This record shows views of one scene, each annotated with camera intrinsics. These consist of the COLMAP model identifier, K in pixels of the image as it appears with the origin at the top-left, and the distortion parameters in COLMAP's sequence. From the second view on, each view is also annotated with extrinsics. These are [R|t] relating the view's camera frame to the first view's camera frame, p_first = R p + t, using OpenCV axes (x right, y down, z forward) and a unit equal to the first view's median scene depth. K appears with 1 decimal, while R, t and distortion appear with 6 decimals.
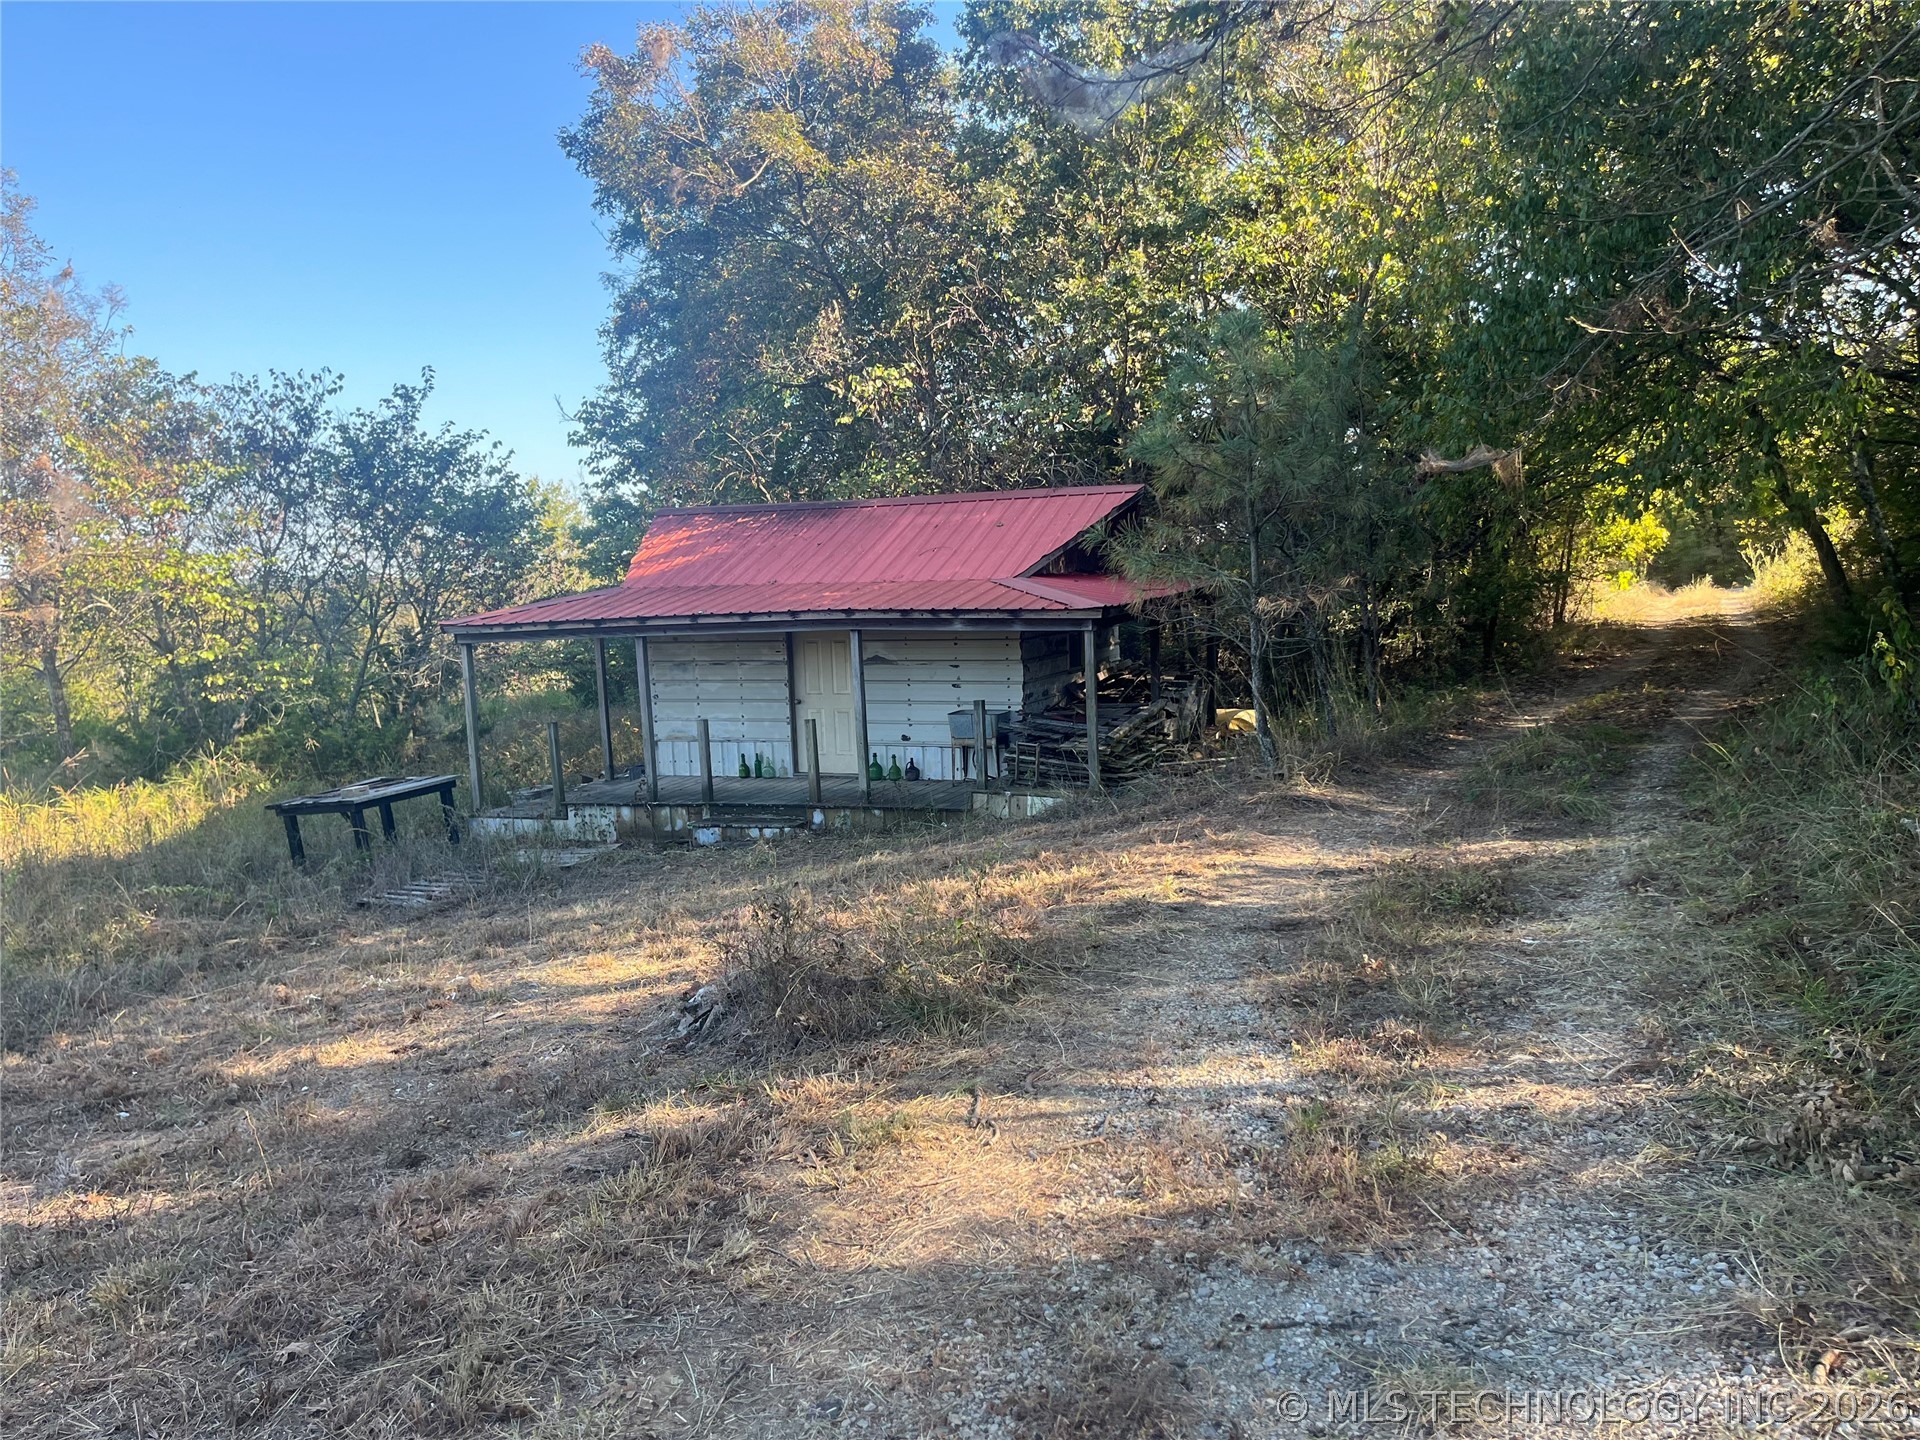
lens RADIAL K [[1474.1, 0, 954.8], [0, 1474.1, 715.5], [0, 0, 1]] dist [0.030329, -0.004577]
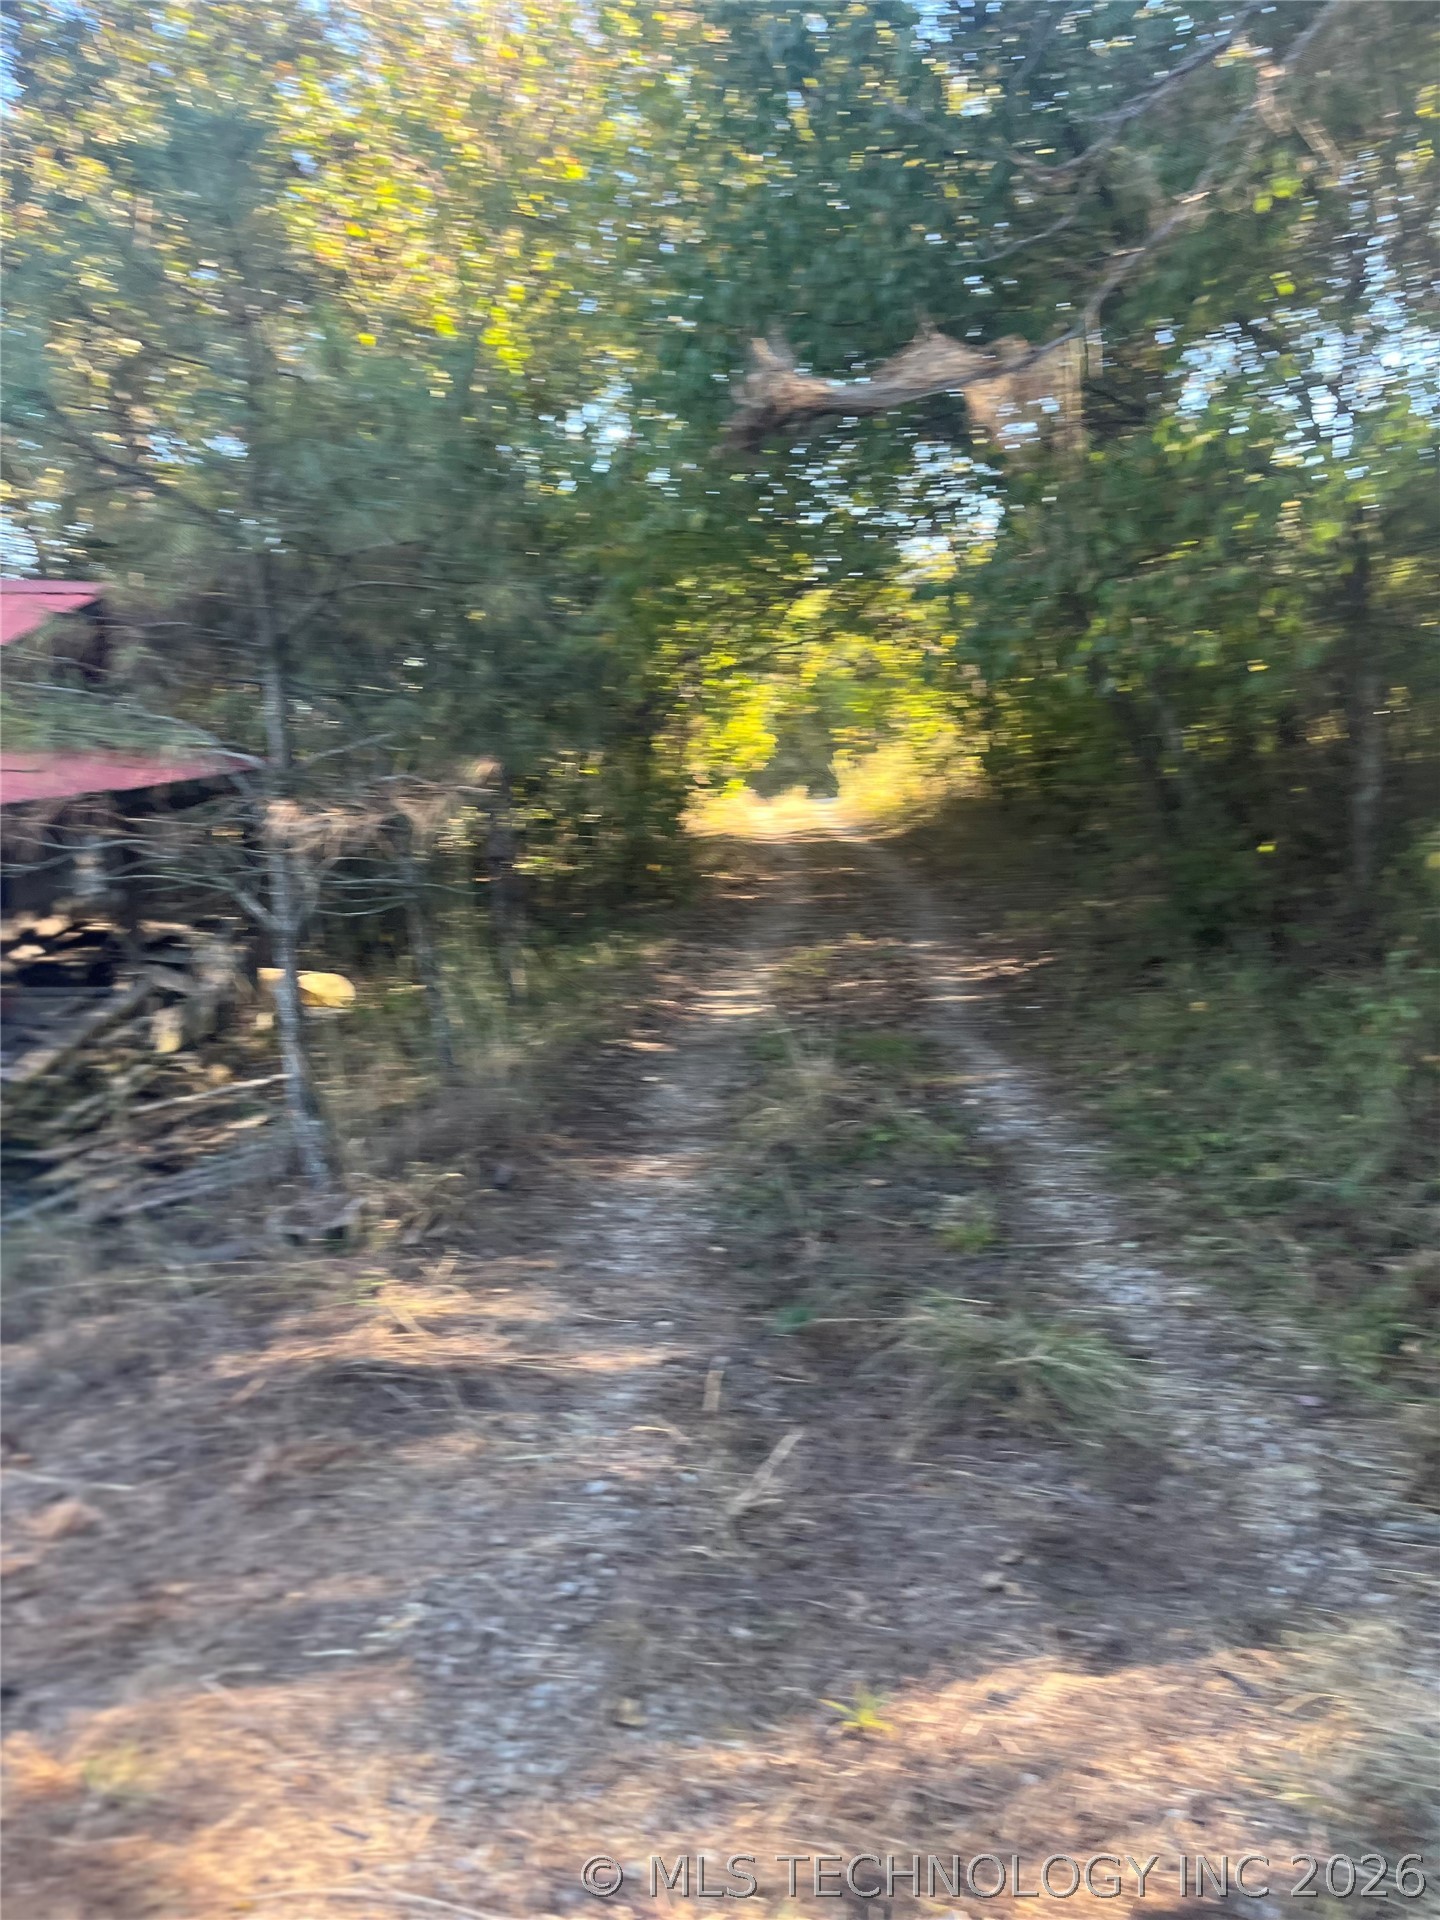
lens RADIAL K [[1474.1, 0, 714.5], [0, 1474.1, 961.1], [0, 0, 1]] dist [0.030329, -0.004577]
pose [[0.907955, -0.027366, 0.418173, 0.100501], [0.014773, 0.999335, 0.033322, -0.033407], [-0.418807, -0.024078, 0.907756, 0.399662]]
